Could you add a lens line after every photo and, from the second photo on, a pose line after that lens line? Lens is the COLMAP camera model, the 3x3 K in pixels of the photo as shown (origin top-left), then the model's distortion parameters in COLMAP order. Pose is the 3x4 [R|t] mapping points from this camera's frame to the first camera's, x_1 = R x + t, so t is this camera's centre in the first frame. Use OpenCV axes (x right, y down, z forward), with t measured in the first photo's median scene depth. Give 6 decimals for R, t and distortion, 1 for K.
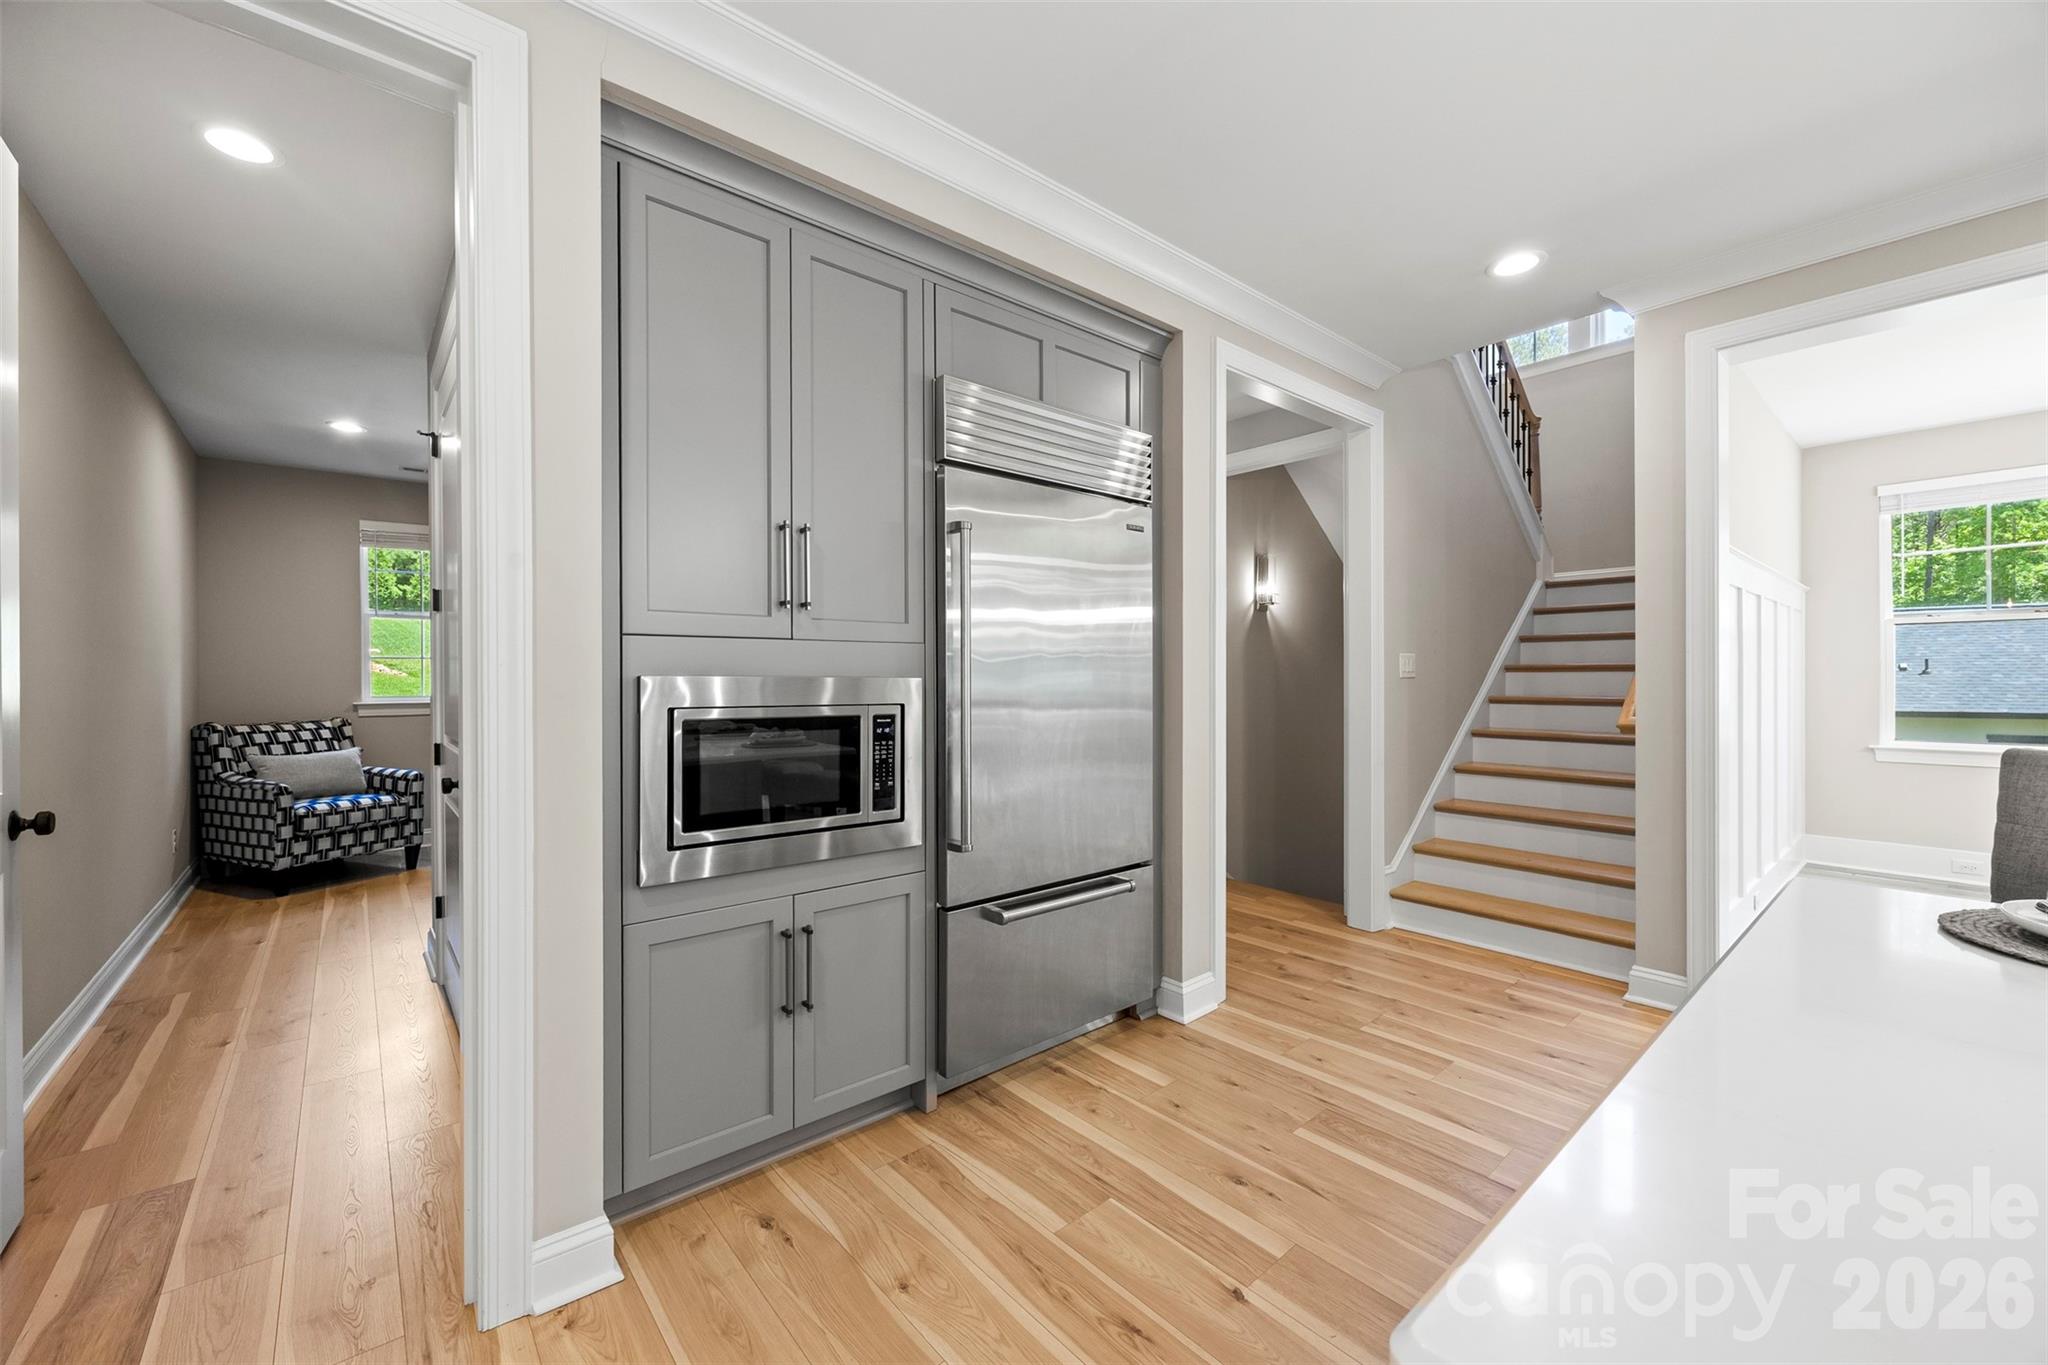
lens RADIAL K [[802.4, 0, 1024.0], [0, 802.4, 682.5], [0, 0, 1]] dist [0.000271, 0.000050]
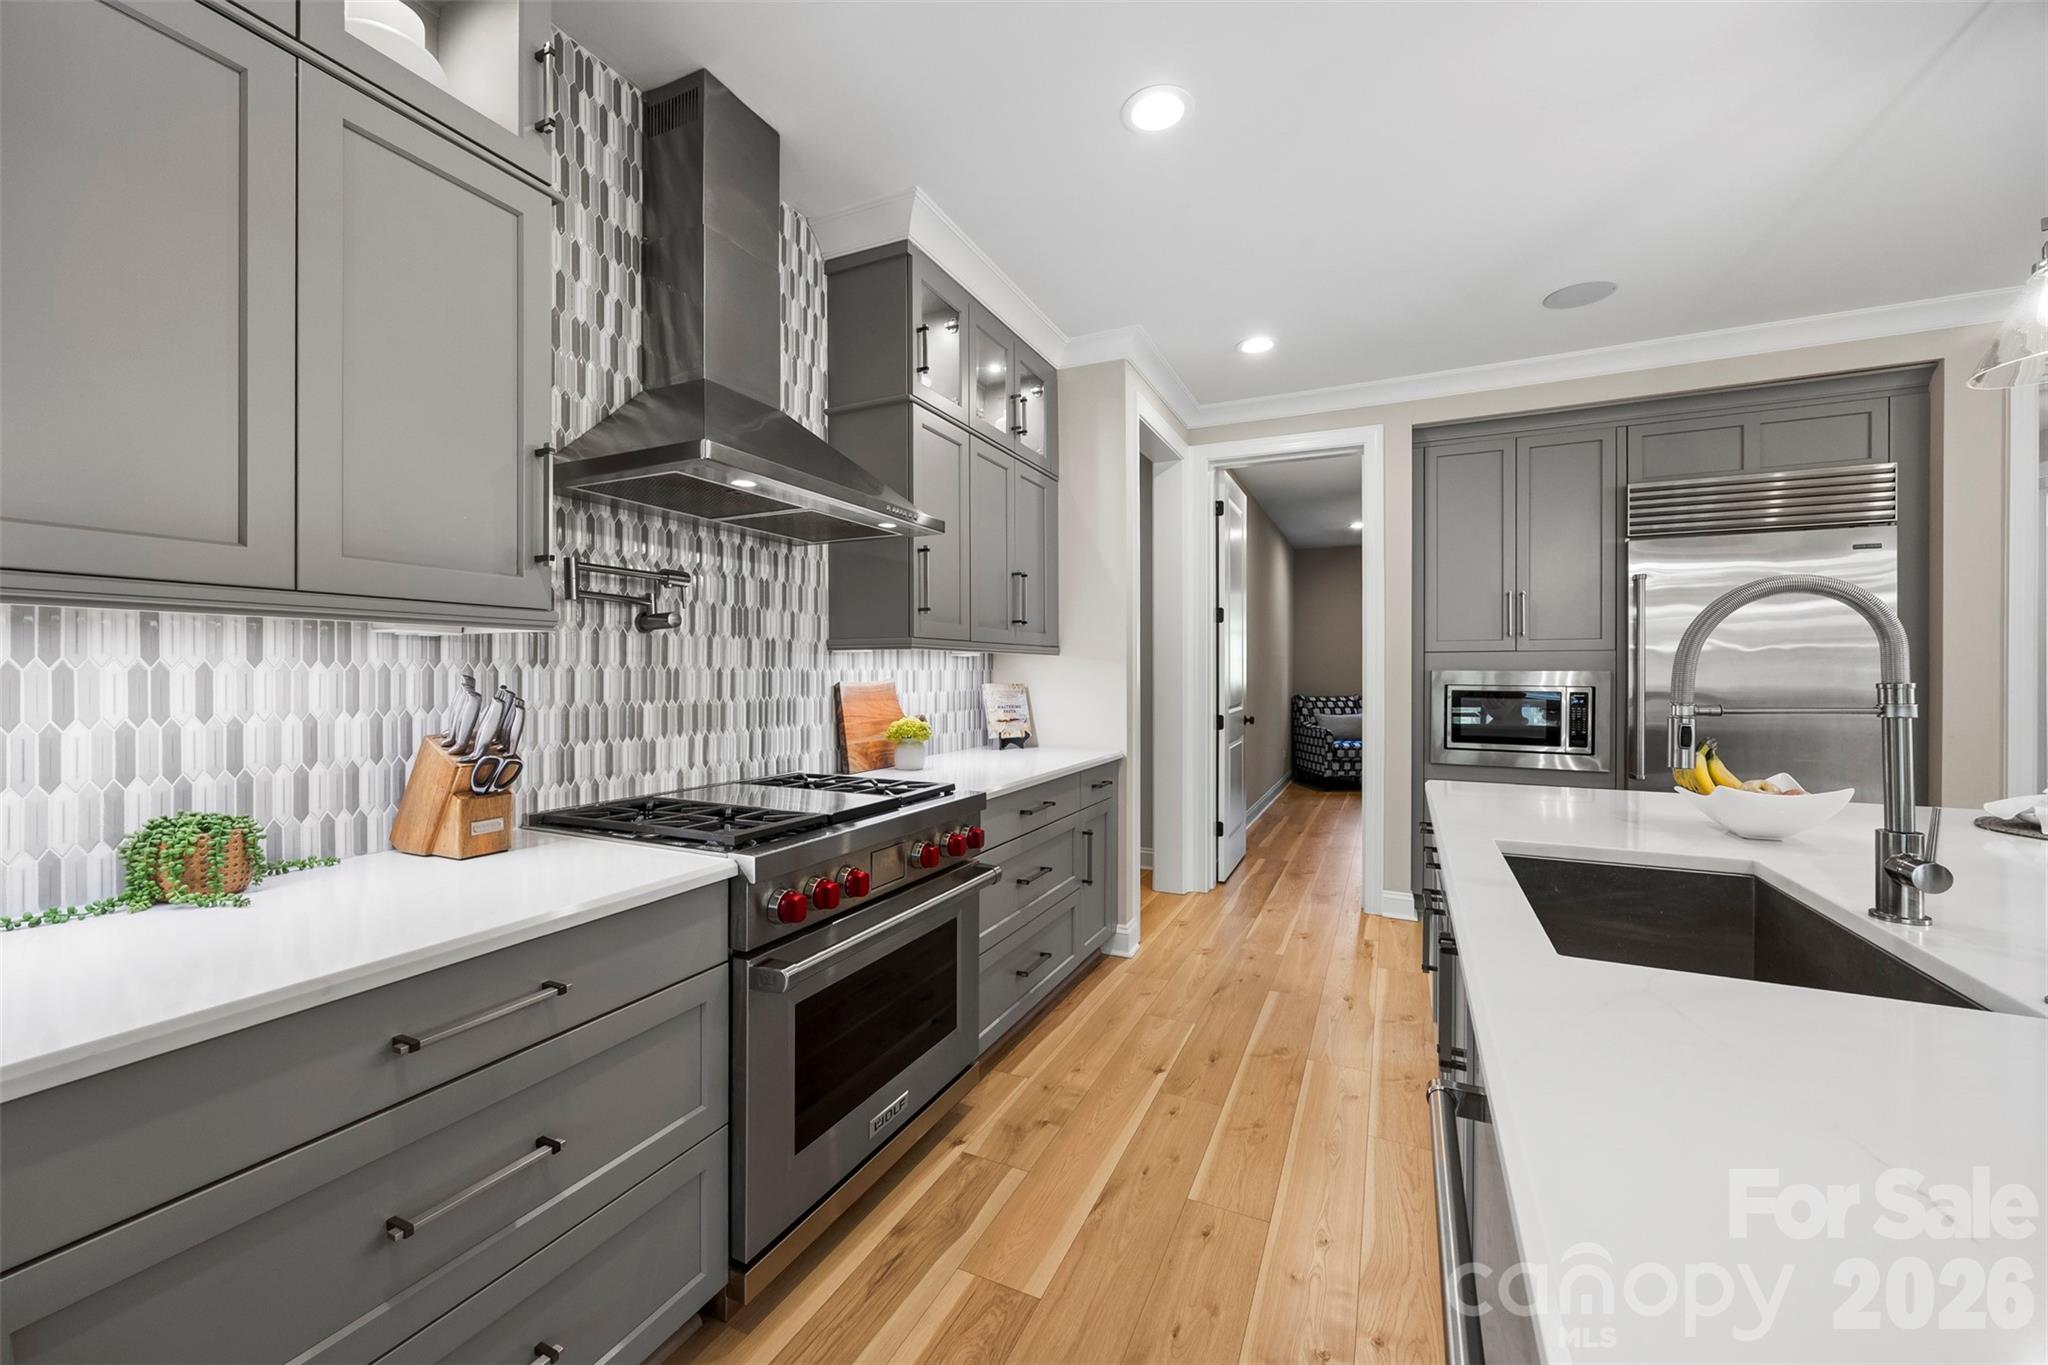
lens RADIAL K [[799.2, 0, 1019.5], [0, 799.2, 667.4], [0, 0, 1]] dist [-0.000576, 0.000085]
pose [[0.421208, -0.001135, -0.906963, 0.497949], [-0.007497, 0.999961, -0.004733, 0.001424], [0.906933, 0.008793, 0.421183, -0.465905]]
